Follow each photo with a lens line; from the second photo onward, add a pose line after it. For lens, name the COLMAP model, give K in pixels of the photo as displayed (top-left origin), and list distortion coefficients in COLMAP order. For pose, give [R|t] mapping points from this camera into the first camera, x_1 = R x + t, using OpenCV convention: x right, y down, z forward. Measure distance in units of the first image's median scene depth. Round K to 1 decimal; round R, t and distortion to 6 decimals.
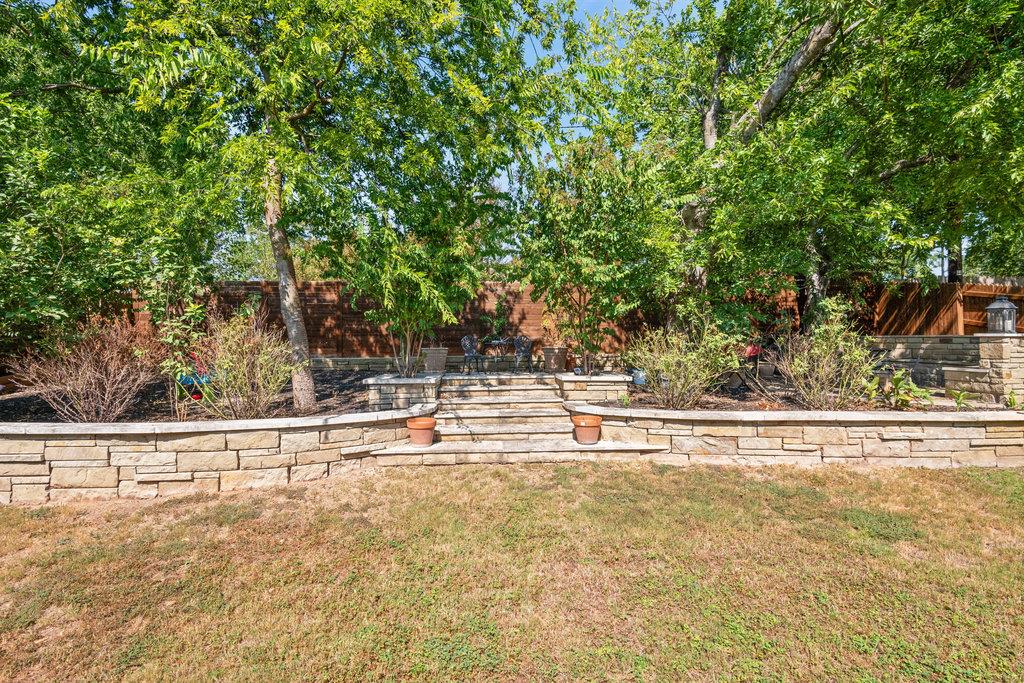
lens RADIAL K [[467.6, 0, 512.0], [0, 467.6, 341.5], [0, 0, 1]] dist [-0.002479, -0.000541]
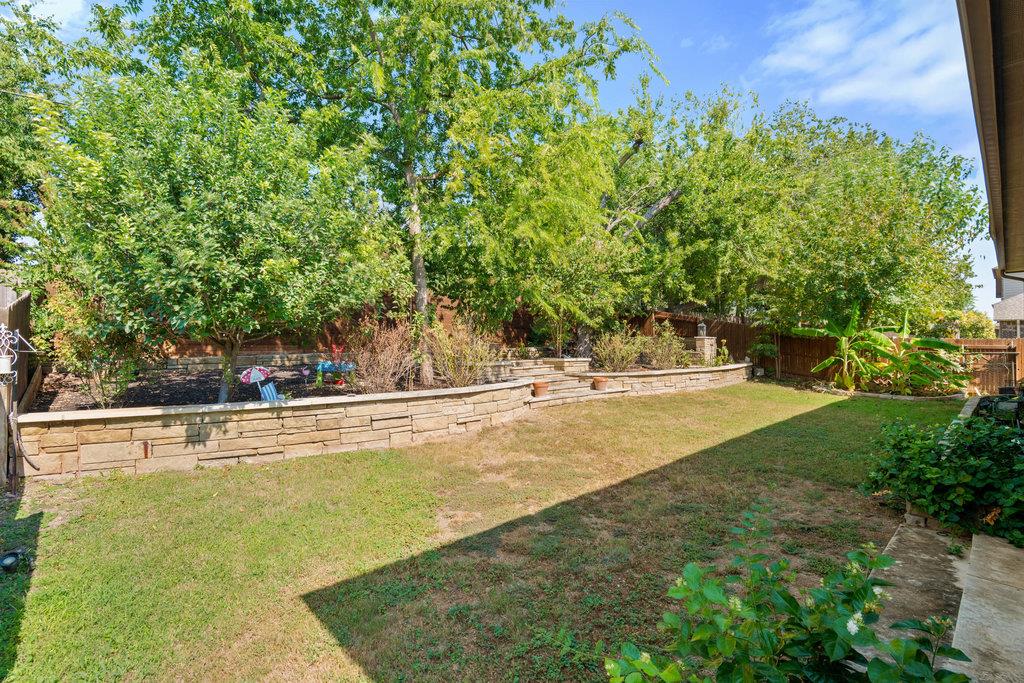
lens RADIAL K [[467.6, 0, 512.0], [0, 467.6, 341.5], [0, 0, 1]] dist [-0.002479, -0.000541]
pose [[0.778662, 0.004676, 0.627426, -1.441967], [-0.008368, 0.999961, 0.002932, 0.008909], [-0.627388, -0.007533, 0.778671, -0.324137]]
